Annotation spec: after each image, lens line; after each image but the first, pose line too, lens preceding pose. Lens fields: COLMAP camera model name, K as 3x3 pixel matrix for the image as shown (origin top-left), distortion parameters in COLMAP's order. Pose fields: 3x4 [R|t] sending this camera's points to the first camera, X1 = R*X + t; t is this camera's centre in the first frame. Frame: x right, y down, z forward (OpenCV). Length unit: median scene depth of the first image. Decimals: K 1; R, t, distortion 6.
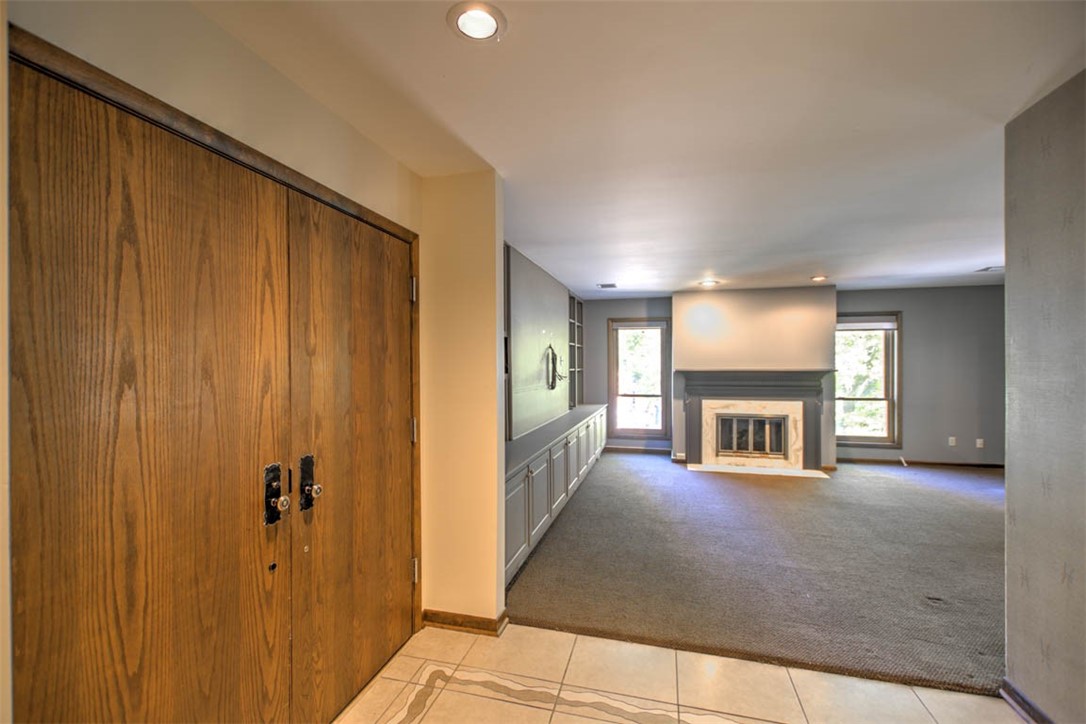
lens RADIAL K [[472.3, 0, 539.4], [0, 472.3, 365.0], [0, 0, 1]] dist [0.011408, -0.002710]
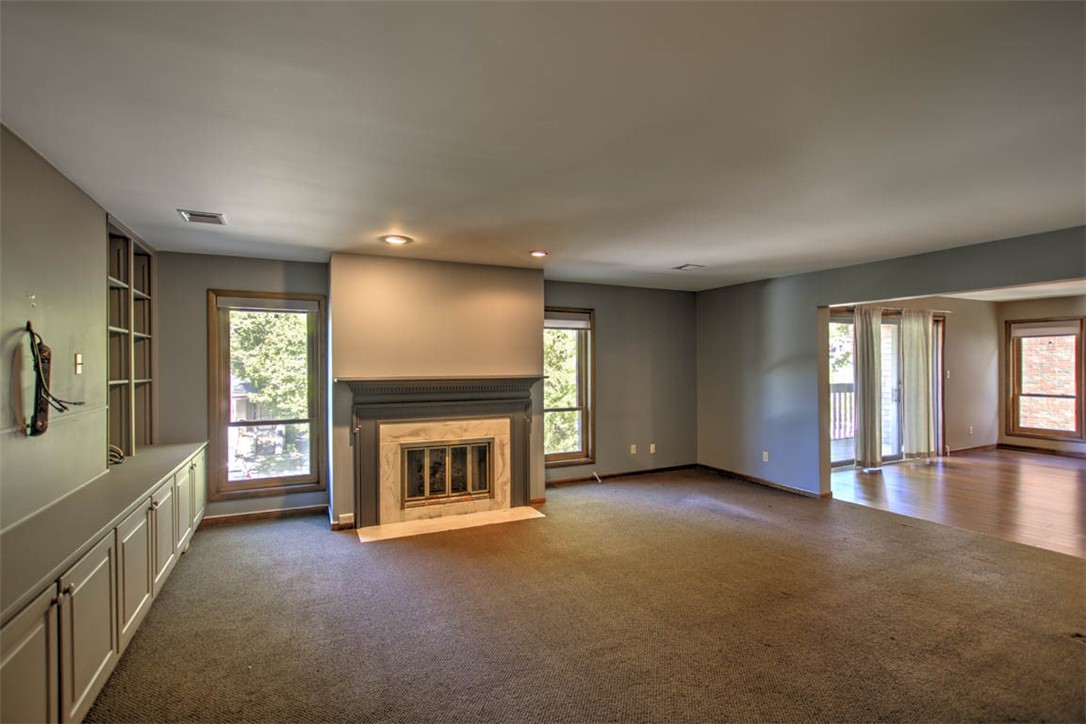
lens RADIAL K [[517.1, 0, 548.0], [0, 517.1, 368.7], [0, 0, 1]] dist [-0.004039, -0.000279]
pose [[0.756190, -0.003800, 0.654341, 0.058290], [0.004152, 0.999991, 0.001009, -0.002763], [-0.654339, 0.001954, 0.756199, 0.324899]]
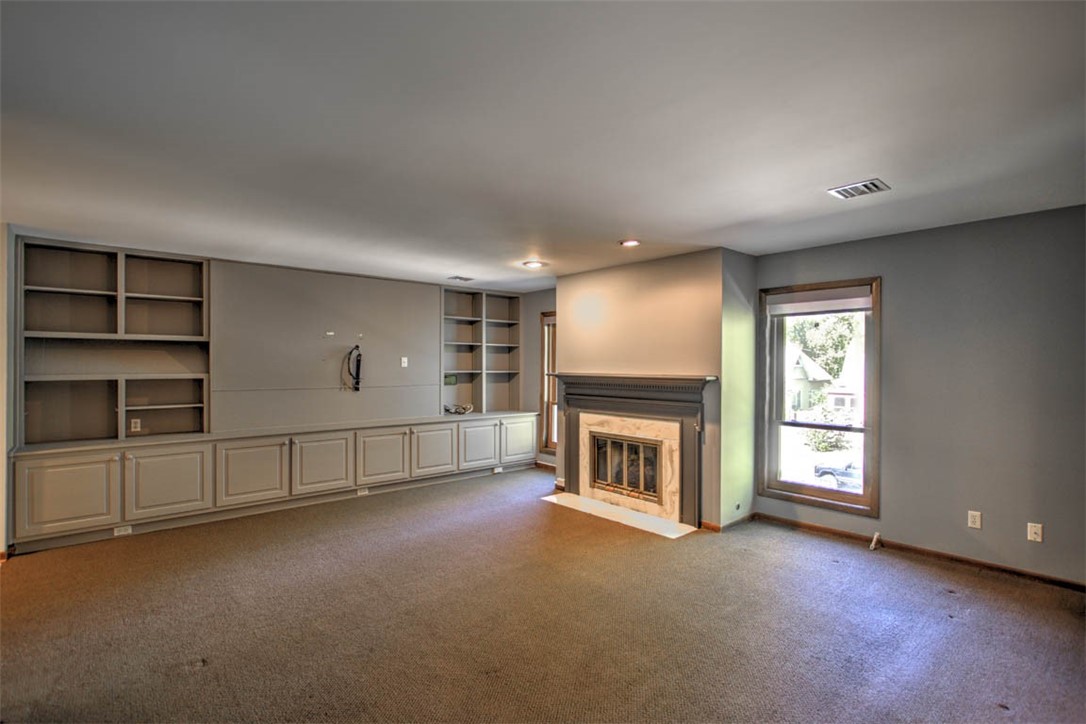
lens RADIAL K [[517.1, 0, 535.4], [0, 517.1, 364.3], [0, 0, 1]] dist [-0.004039, -0.000279]
pose [[0.826474, 0.005945, -0.562943, 0.779805], [-0.006695, 0.999977, 0.000732, -0.006447], [0.562935, 0.003163, 0.826495, 0.259972]]
